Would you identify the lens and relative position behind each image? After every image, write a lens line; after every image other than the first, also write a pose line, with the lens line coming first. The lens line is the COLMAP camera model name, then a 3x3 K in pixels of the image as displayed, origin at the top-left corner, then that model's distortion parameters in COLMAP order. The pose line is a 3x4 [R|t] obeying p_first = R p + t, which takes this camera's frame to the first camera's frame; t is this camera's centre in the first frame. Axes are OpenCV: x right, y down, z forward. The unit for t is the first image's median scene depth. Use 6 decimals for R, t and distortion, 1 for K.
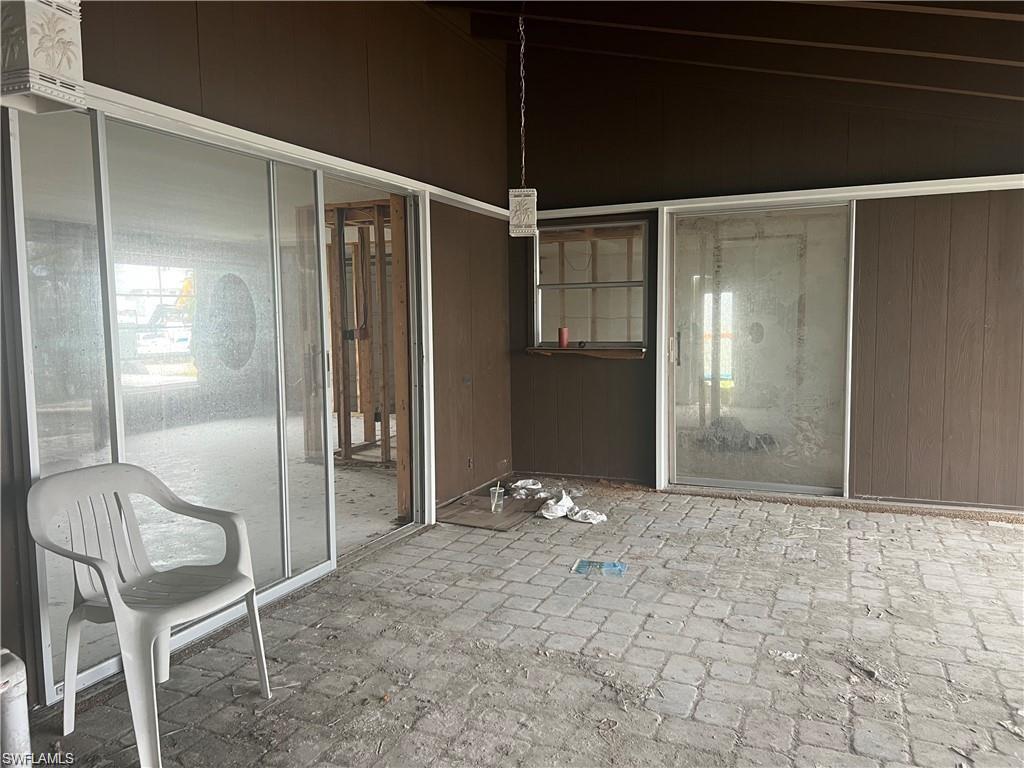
lens RADIAL K [[776.3, 0, 514.9], [0, 776.3, 387.3], [0, 0, 1]] dist [0.043035, -0.031641]
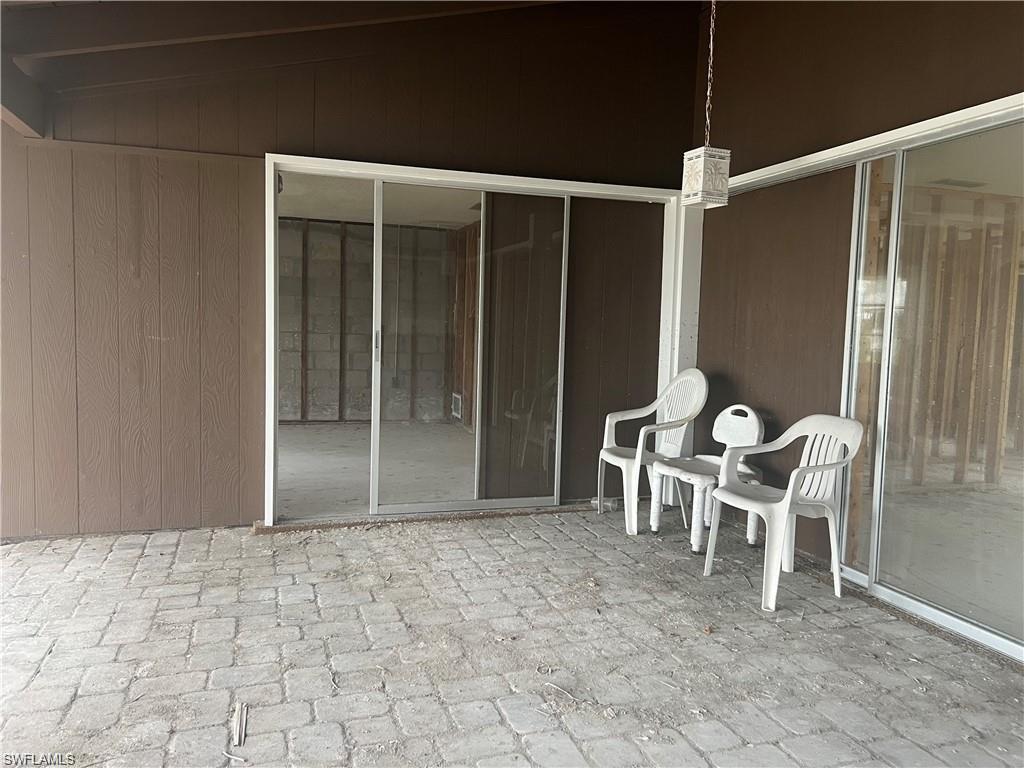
lens RADIAL K [[776.3, 0, 512.9], [0, 776.3, 383.6], [0, 0, 1]] dist [0.043035, -0.031641]
pose [[-0.753021, 0.041027, -0.656716, 0.782192], [-0.078602, 0.985299, 0.151683, -0.117785], [0.653285, 0.165839, -0.738726, 1.566062]]
